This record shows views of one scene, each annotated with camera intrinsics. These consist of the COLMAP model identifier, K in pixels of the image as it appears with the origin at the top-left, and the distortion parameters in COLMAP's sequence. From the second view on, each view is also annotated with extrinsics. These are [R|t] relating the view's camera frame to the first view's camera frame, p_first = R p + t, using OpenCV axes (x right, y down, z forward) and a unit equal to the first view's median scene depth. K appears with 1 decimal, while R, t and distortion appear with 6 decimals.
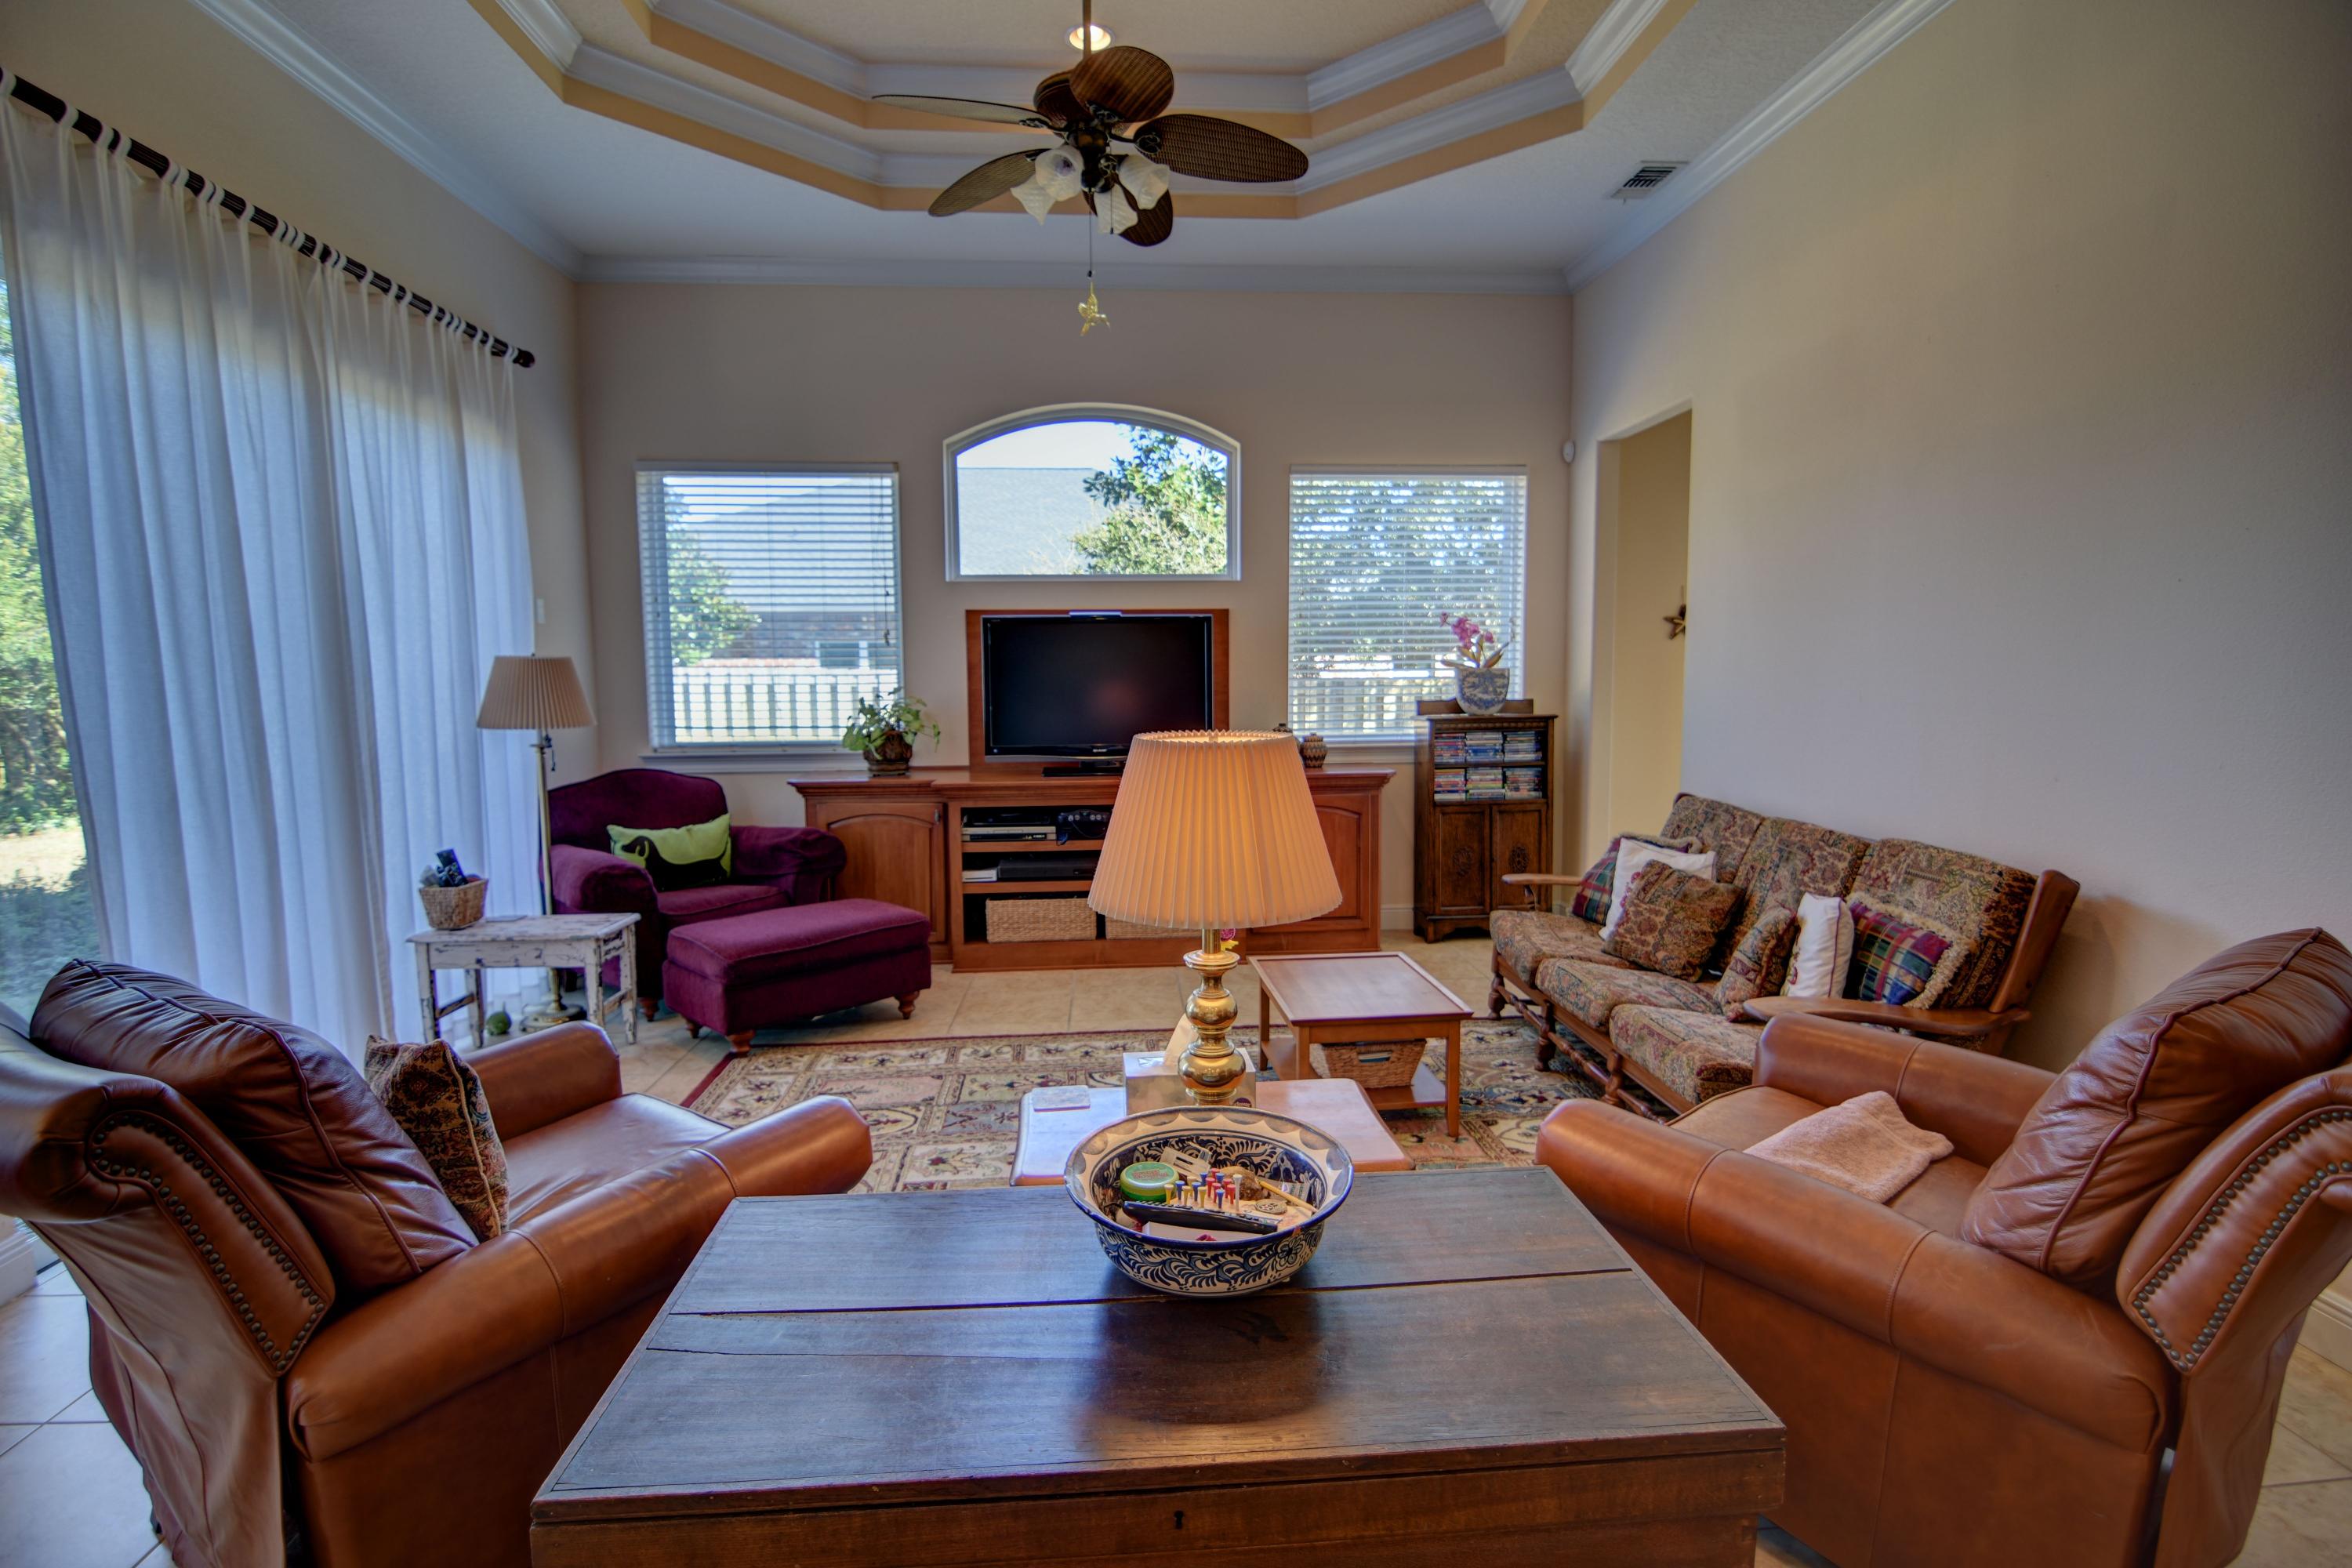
lens RADIAL K [[1130.4, 0, 1176.0], [0, 1130.4, 784.0], [0, 0, 1]] dist [-0.013504, -0.000679]
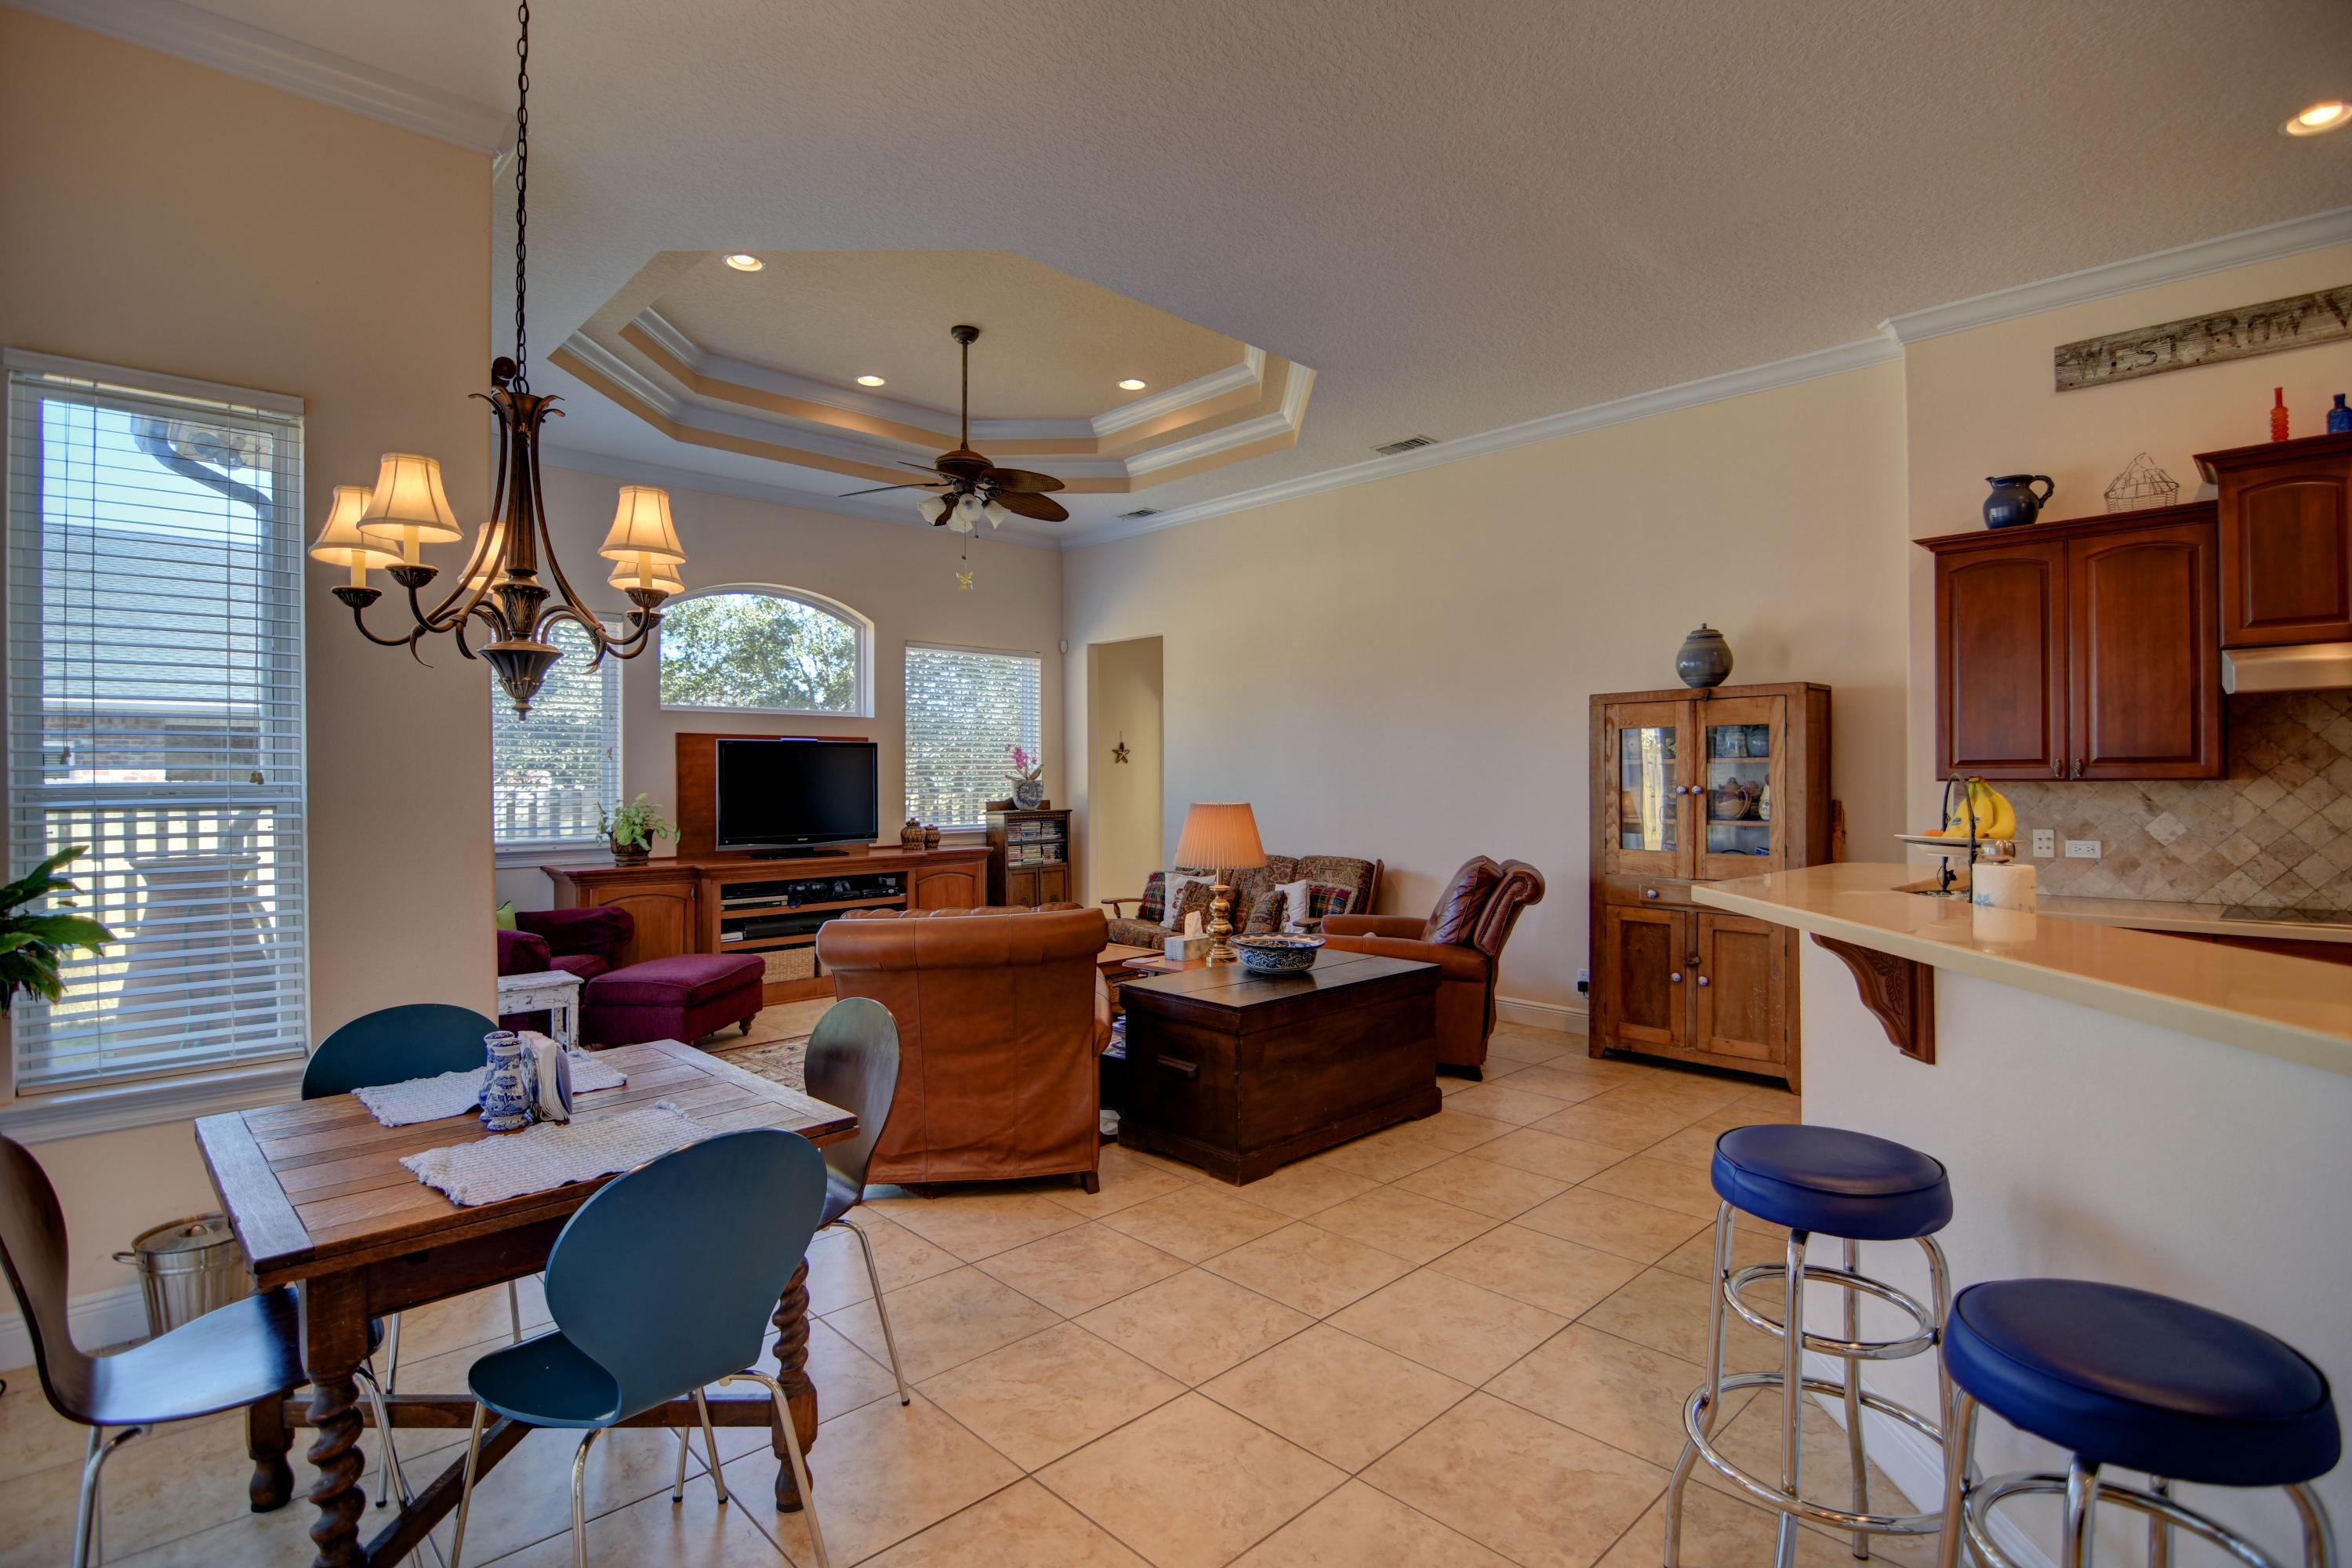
lens RADIAL K [[1130.4, 0, 1176.0], [0, 1130.4, 784.0], [0, 0, 1]] dist [-0.013504, -0.000679]
pose [[0.768954, 0.001333, 0.639303, -0.604197], [0.063549, 0.994886, -0.078511, 0.039961], [-0.636138, 0.100999, 0.764937, -0.339101]]
